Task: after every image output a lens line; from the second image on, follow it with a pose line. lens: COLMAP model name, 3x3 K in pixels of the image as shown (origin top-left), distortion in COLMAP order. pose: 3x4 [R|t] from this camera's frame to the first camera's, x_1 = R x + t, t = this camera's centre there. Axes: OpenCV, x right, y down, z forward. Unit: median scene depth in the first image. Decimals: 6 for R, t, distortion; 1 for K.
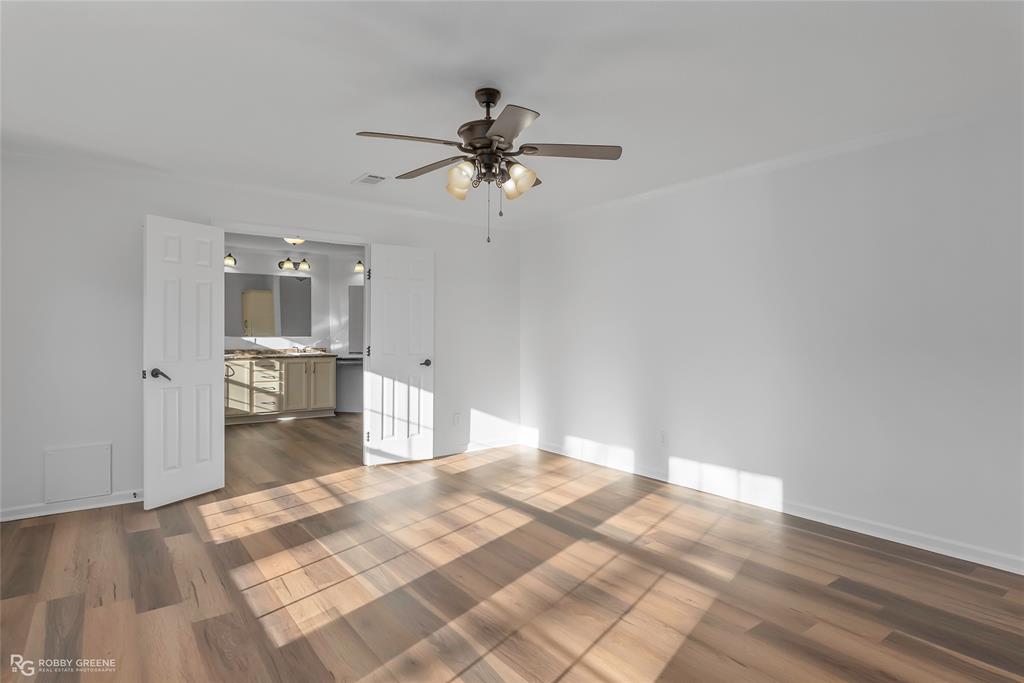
lens RADIAL K [[544.4, 0, 513.7], [0, 544.4, 337.8], [0, 0, 1]] dist [-0.003668, 0.001129]
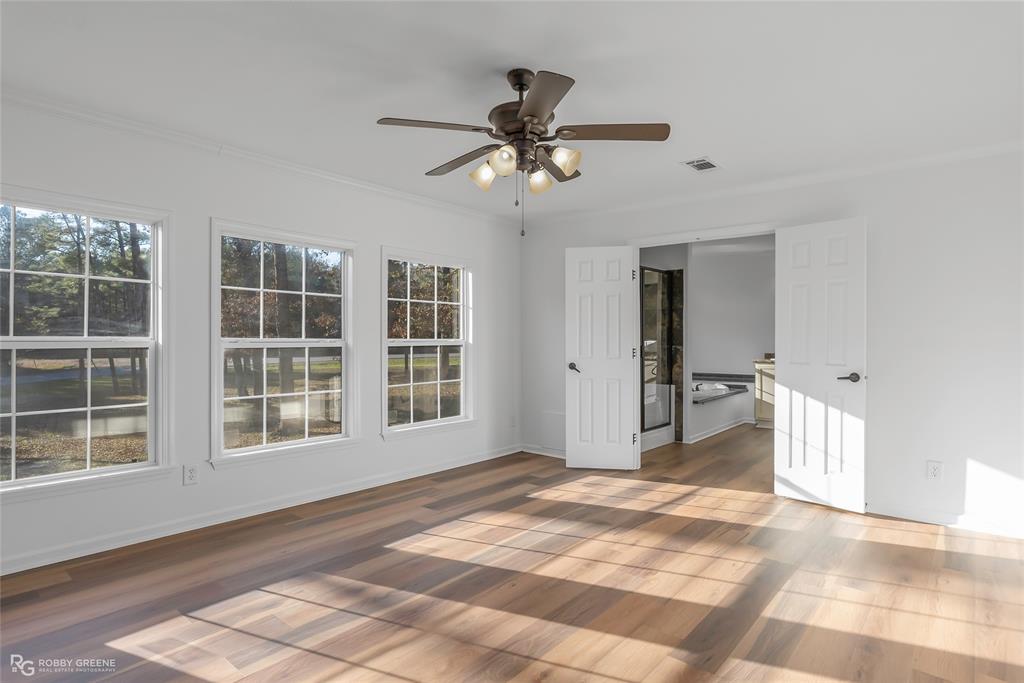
lens RADIAL K [[544.4, 0, 514.6], [0, 544.4, 339.8], [0, 0, 1]] dist [-0.003668, 0.001129]
pose [[0.228137, 0.002666, -0.973625, 0.631659], [-0.008378, 0.999965, 0.000775, -0.000139], [0.973593, 0.007980, 0.228151, 0.580503]]
